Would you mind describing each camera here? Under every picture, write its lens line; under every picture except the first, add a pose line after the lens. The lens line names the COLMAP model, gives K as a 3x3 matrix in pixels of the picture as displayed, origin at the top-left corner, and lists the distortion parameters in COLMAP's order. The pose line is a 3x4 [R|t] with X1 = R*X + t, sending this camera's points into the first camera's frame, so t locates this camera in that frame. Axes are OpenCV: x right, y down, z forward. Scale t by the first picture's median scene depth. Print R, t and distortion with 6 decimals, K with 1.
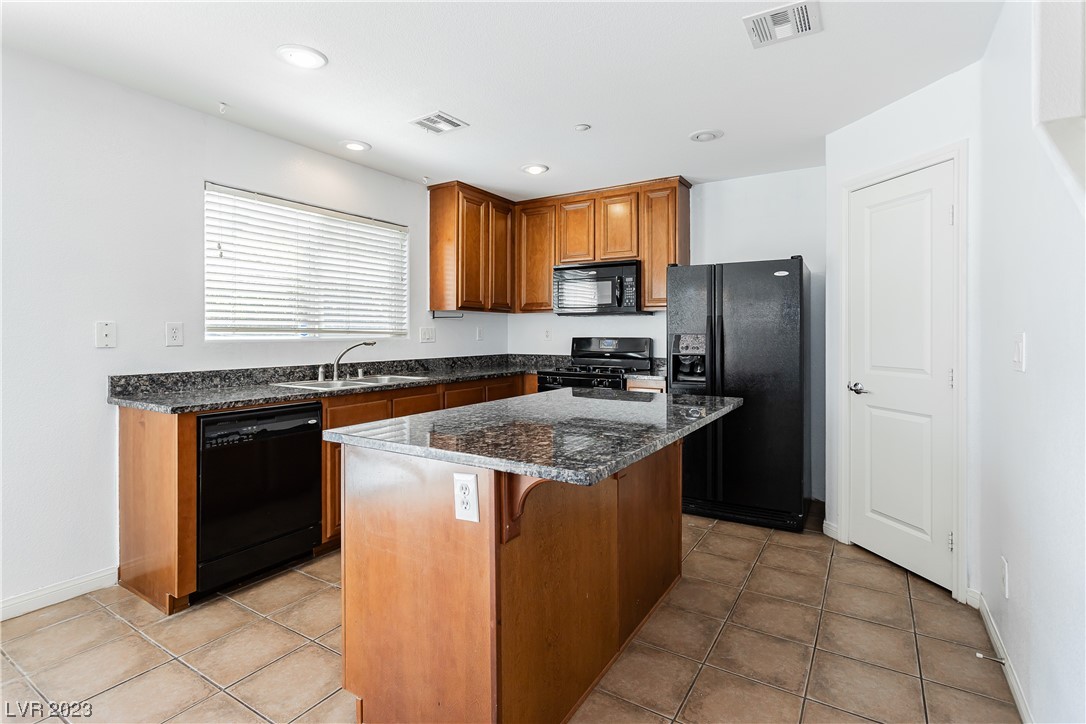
lens RADIAL K [[522.5, 0, 539.0], [0, 522.5, 332.6], [0, 0, 1]] dist [0.000173, 0.002454]
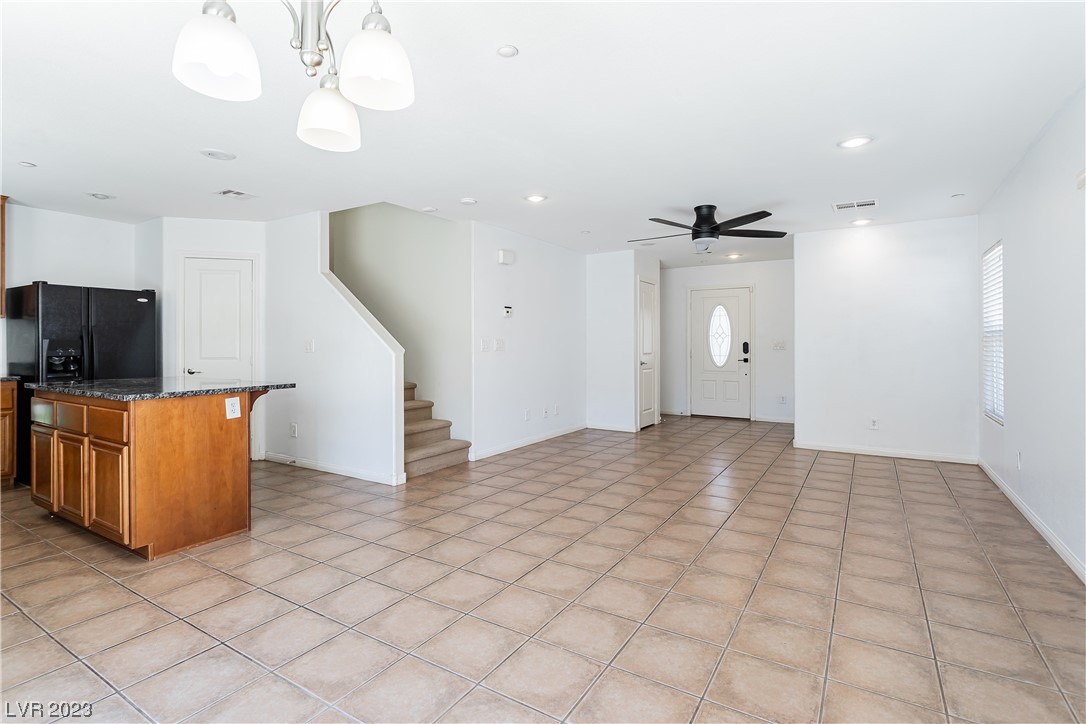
lens RADIAL K [[522.5, 0, 547.8], [0, 522.5, 341.7], [0, 0, 1]] dist [0.000173, 0.002454]
pose [[-0.015699, 0.000470, 0.999877, -0.996193], [-0.001218, 0.999999, -0.000489, 0.005951], [-0.999876, -0.001225, -0.015699, -0.147977]]
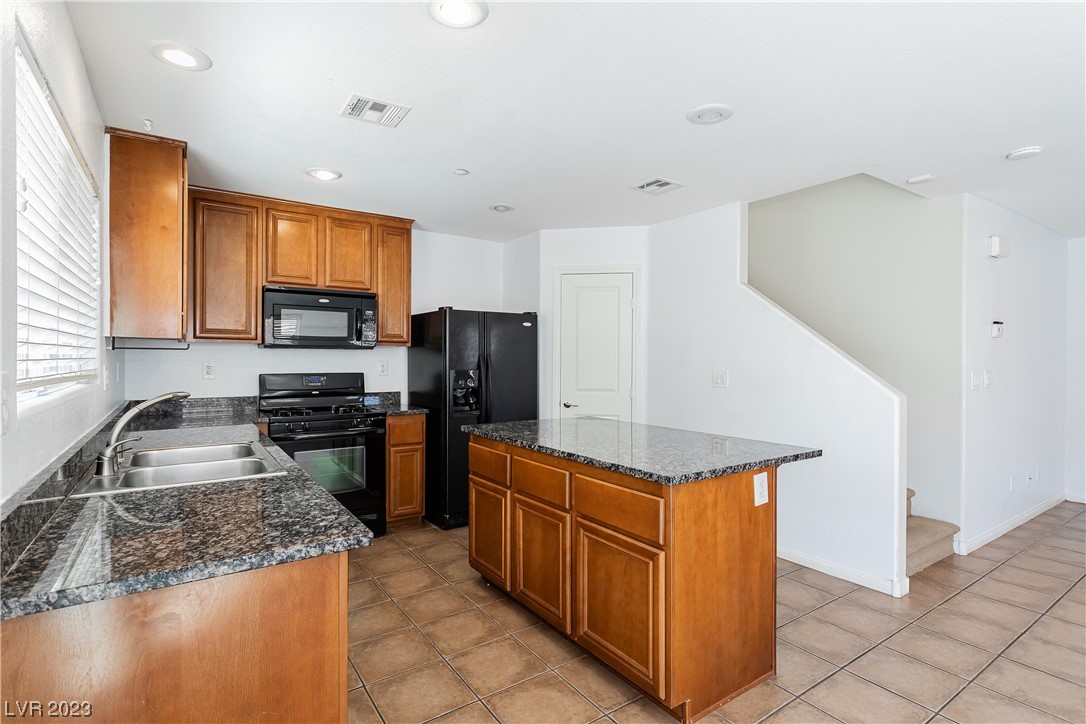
lens RADIAL K [[522.5, 0, 552.6], [0, 522.5, 361.2], [0, 0, 1]] dist [0.000173, 0.002454]
pose [[0.369255, -0.006832, 0.929303, -0.705664], [-0.004103, 0.999951, 0.008981, -0.028988], [-0.929319, -0.007129, 0.369209, 0.407936]]
